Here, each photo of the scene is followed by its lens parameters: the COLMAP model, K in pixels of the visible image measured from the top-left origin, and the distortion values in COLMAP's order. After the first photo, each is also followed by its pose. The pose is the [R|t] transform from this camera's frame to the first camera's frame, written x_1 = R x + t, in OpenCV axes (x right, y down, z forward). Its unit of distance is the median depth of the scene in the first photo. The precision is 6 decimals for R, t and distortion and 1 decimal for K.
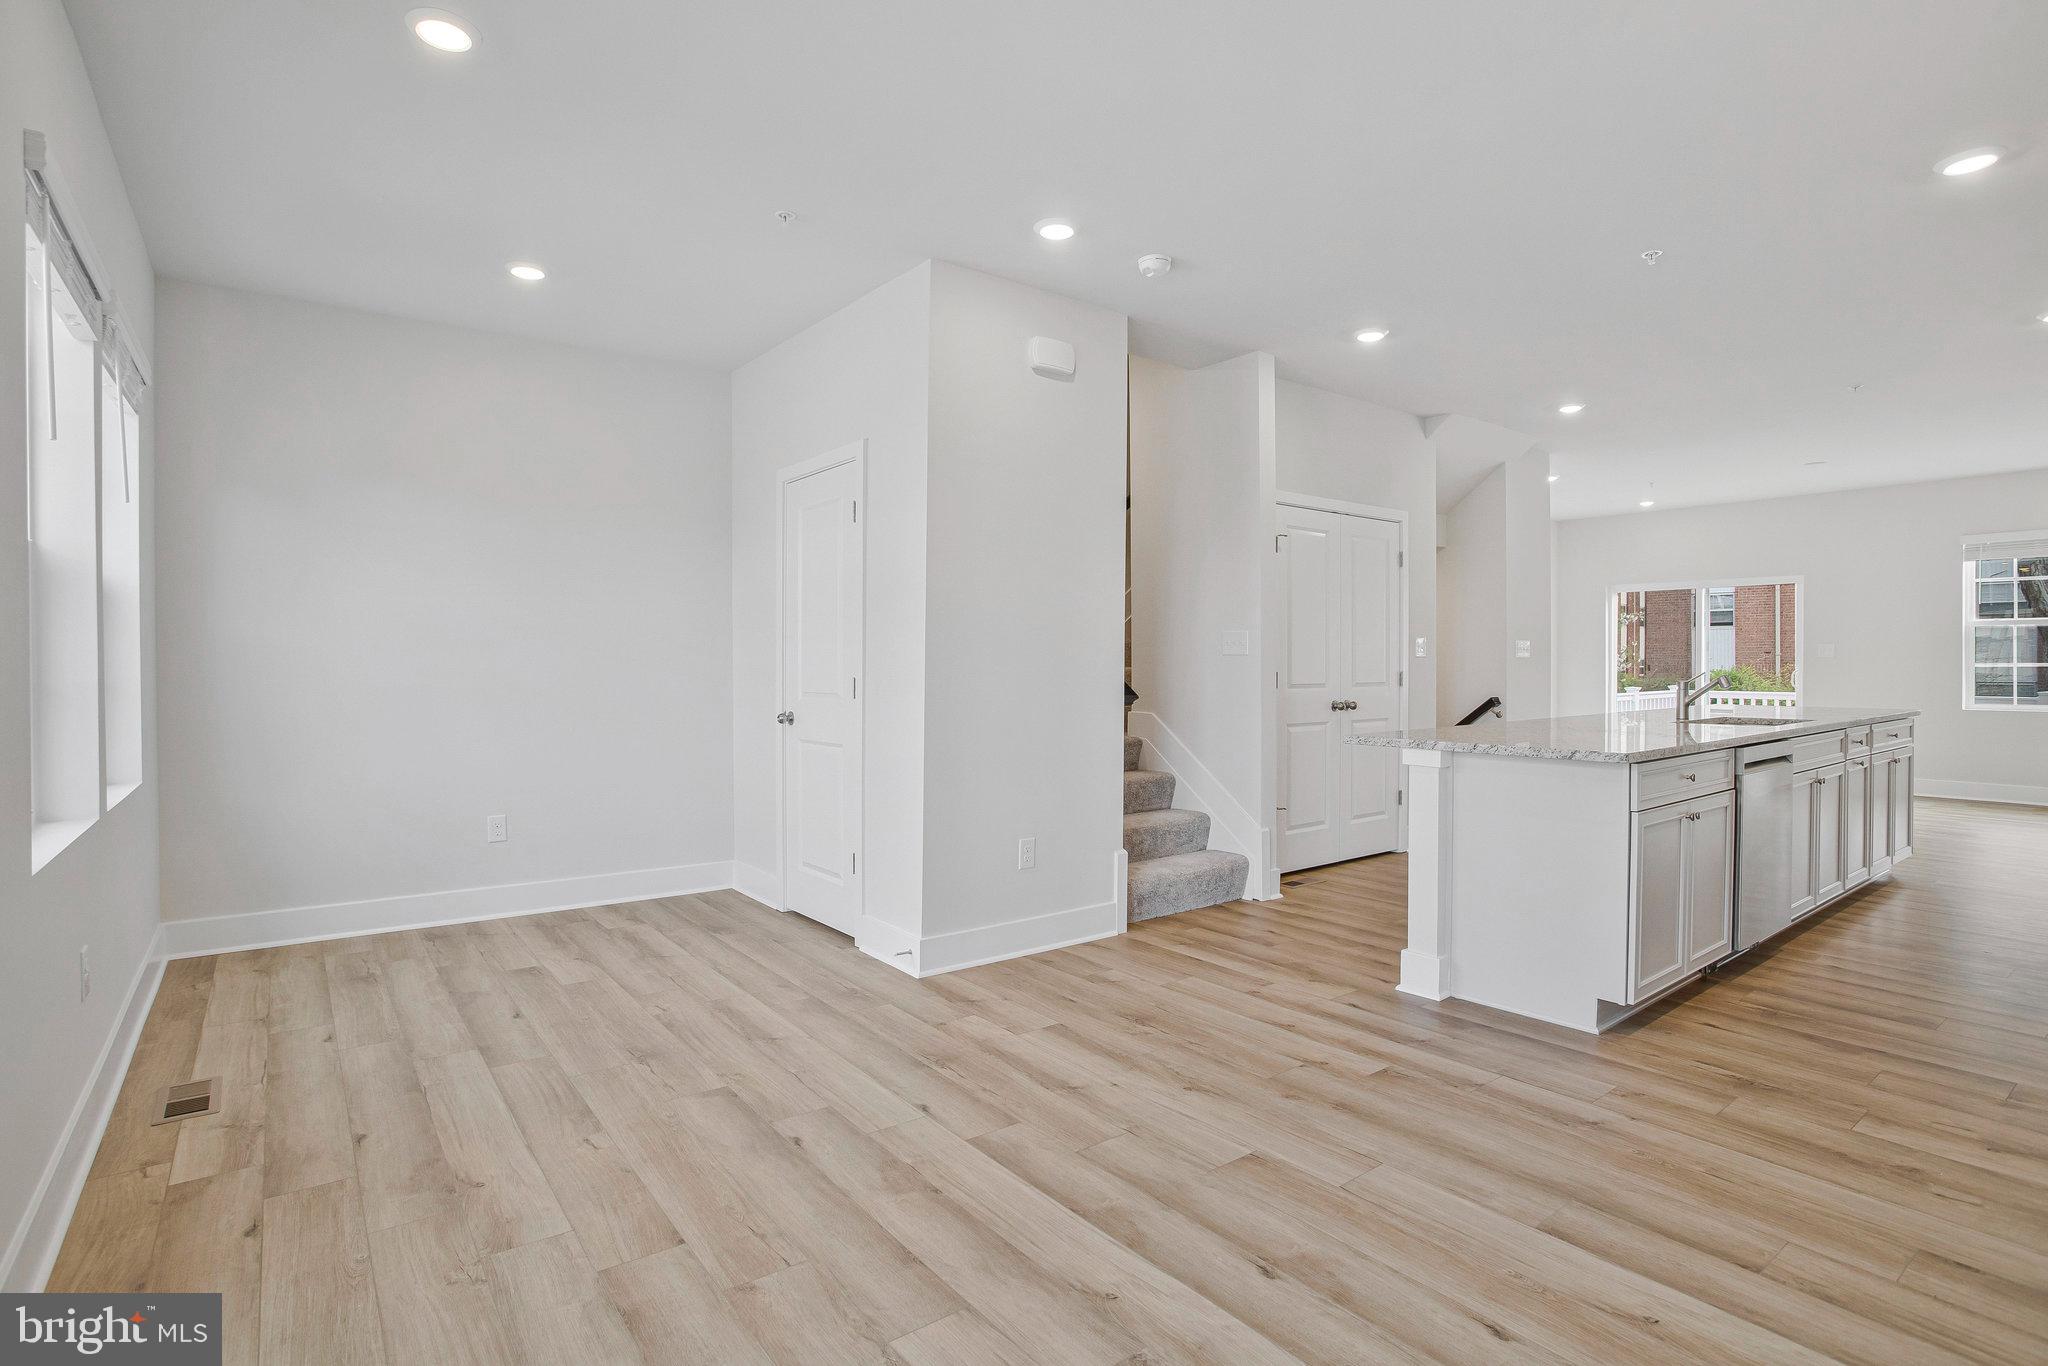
lens RADIAL K [[1001.6, 0, 1048.4], [0, 1001.6, 675.5], [0, 0, 1]] dist [-0.064282, 0.036217]
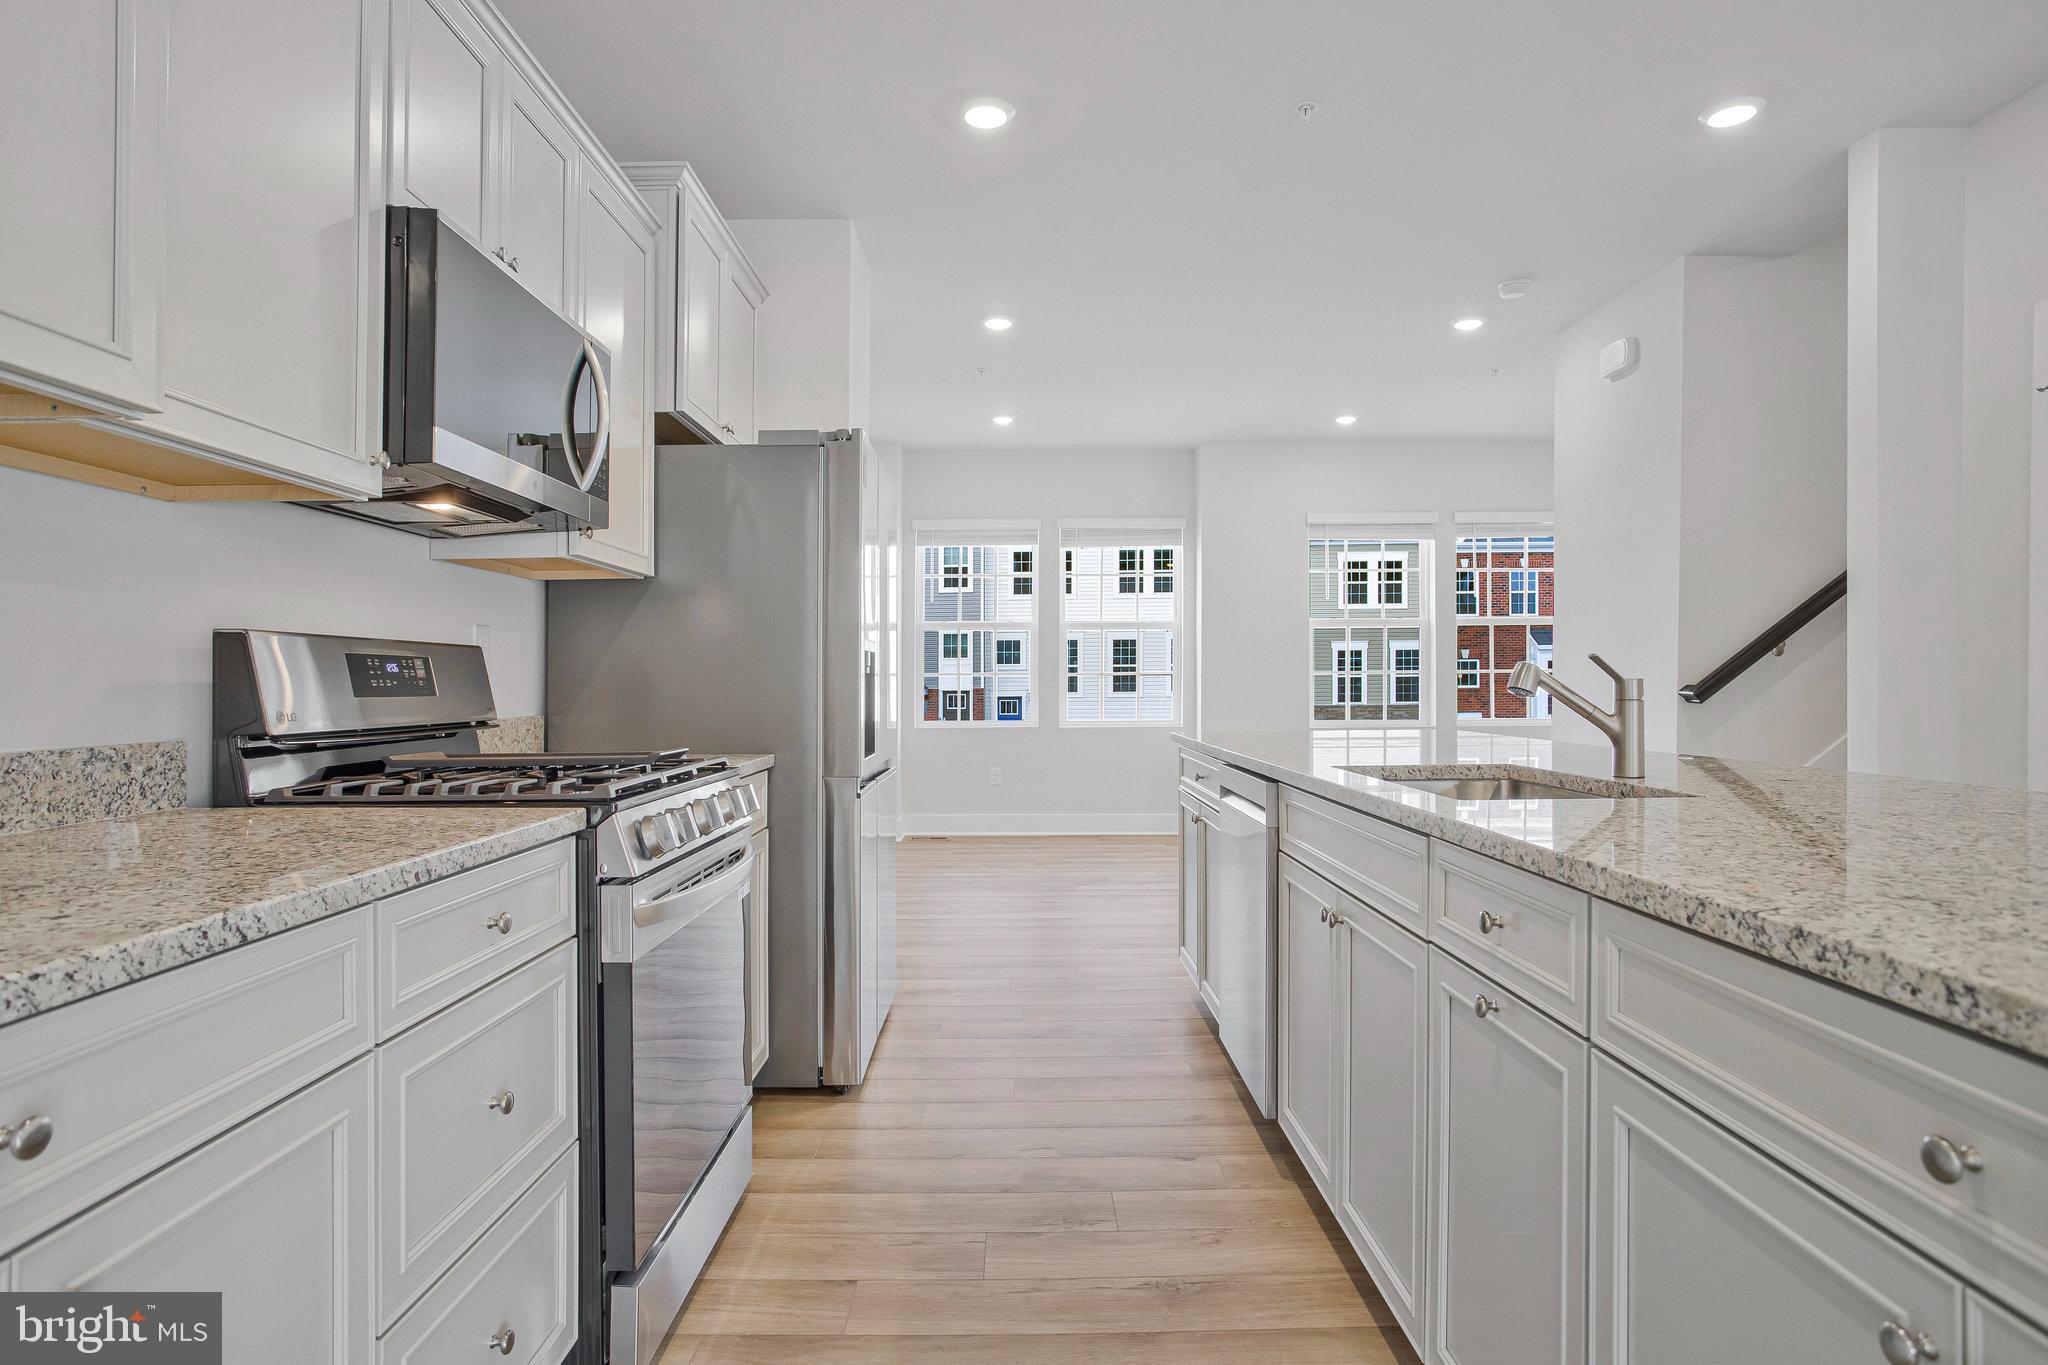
lens RADIAL K [[1129.5, 0, 1024.0], [0, 1129.5, 682.5], [0, 0, 1]] dist [-0.042905, 0.000130]
pose [[-0.617338, 0.003224, -0.786691, 1.463519], [-0.003597, 0.999970, 0.006920, 0.008213], [0.786690, 0.007102, -0.617308, 1.397860]]
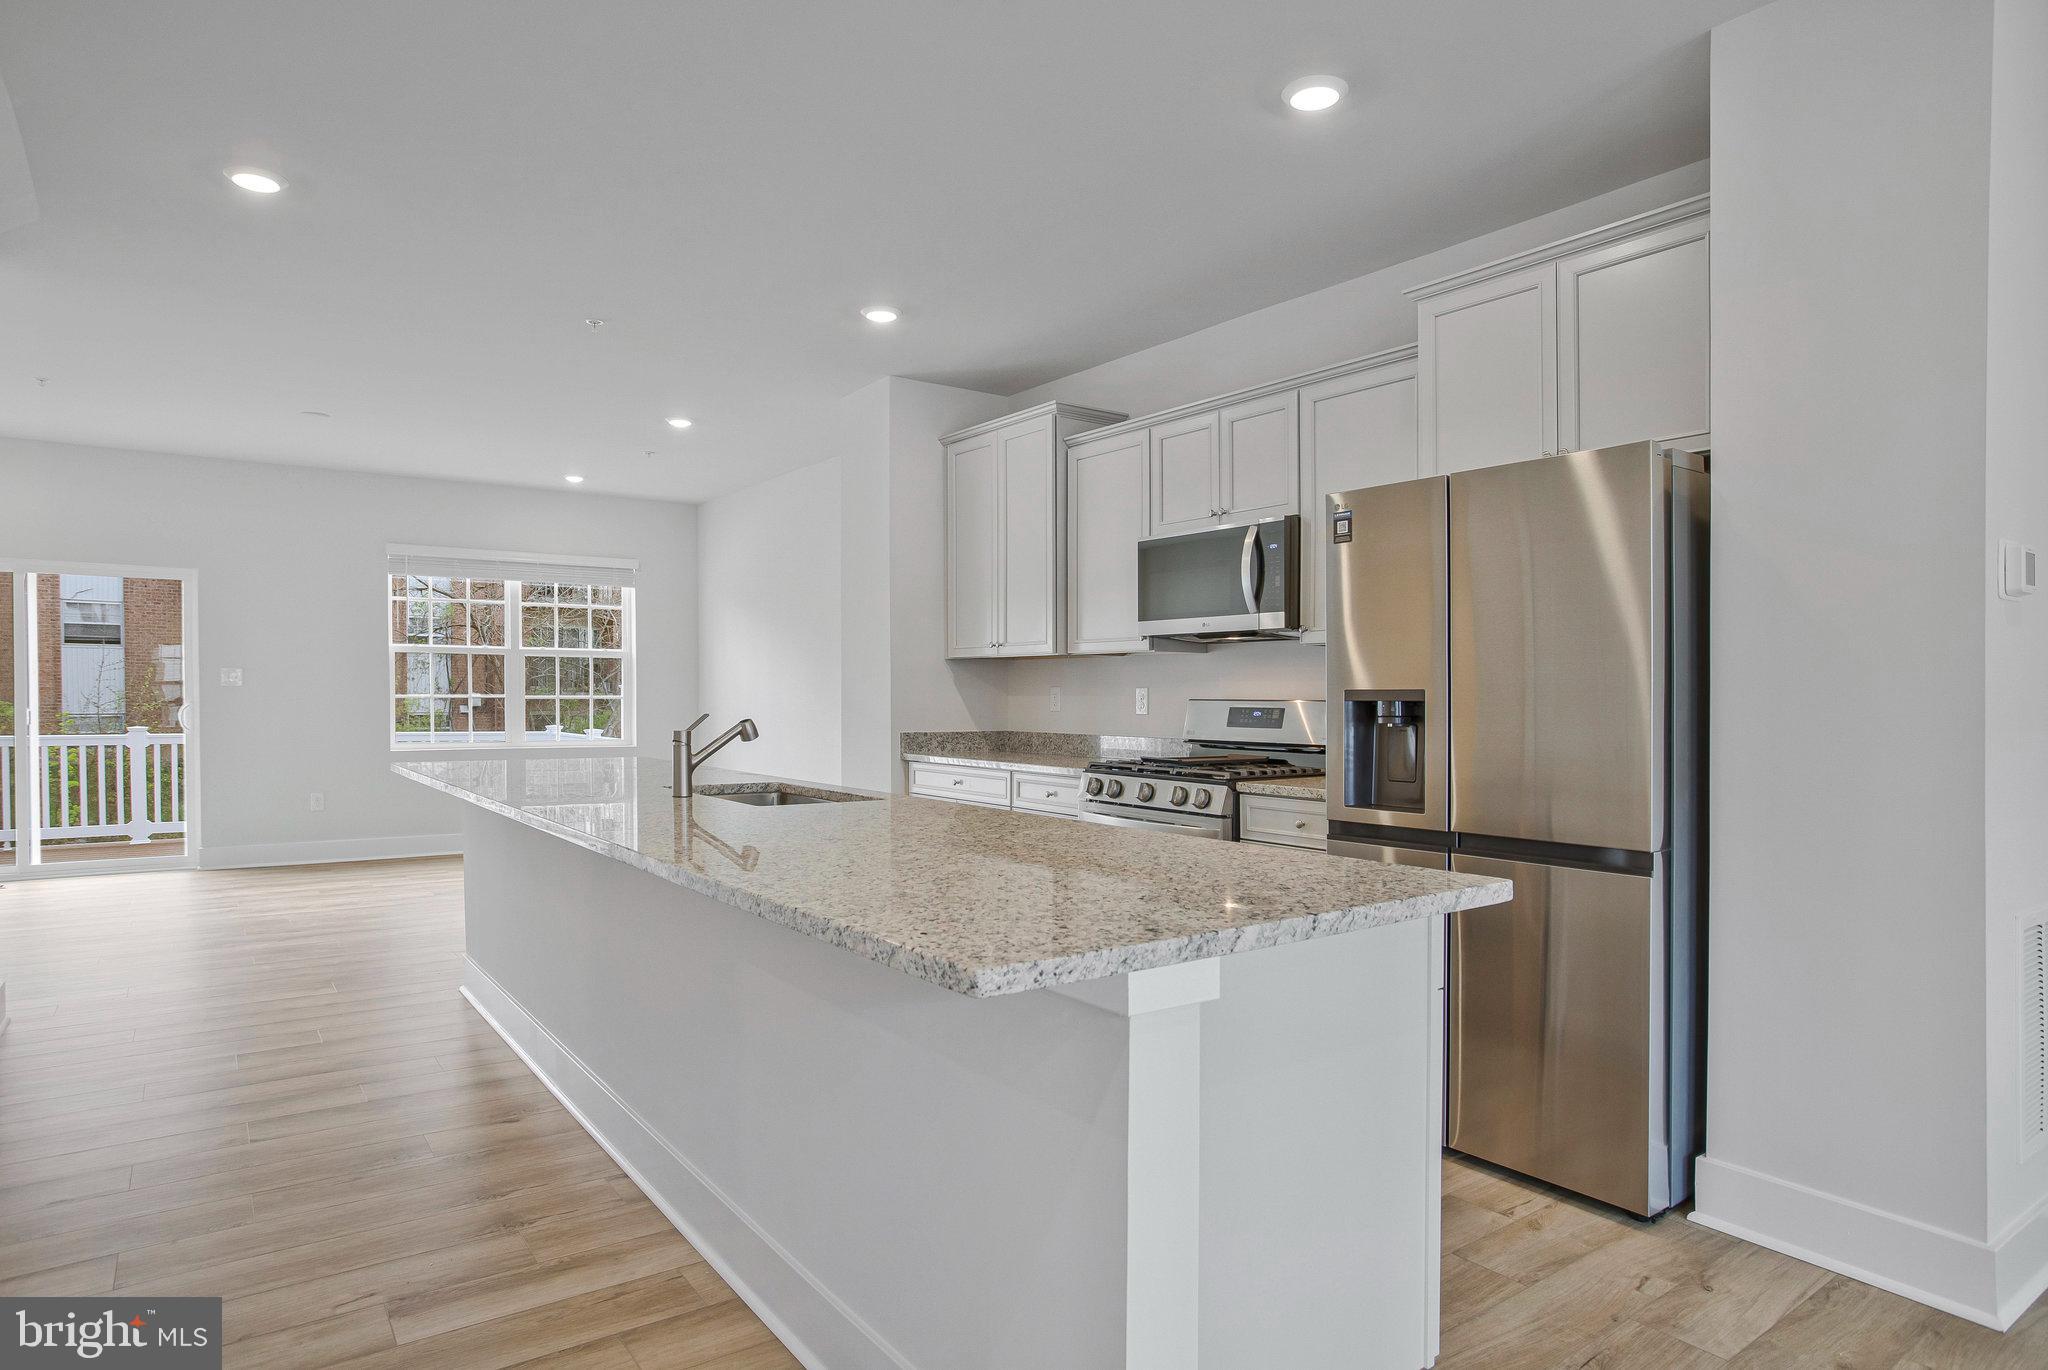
lens RADIAL K [[1157.2, 0, 985.4], [0, 1157.2, 693.6], [0, 0, 1]] dist [-0.000578, -0.000420]
pose [[0.056369, 0.002918, 0.998406, -0.032541], [0.008958, 0.999954, -0.003428, -0.014269], [-0.998370, 0.009137, 0.056340, 1.007552]]
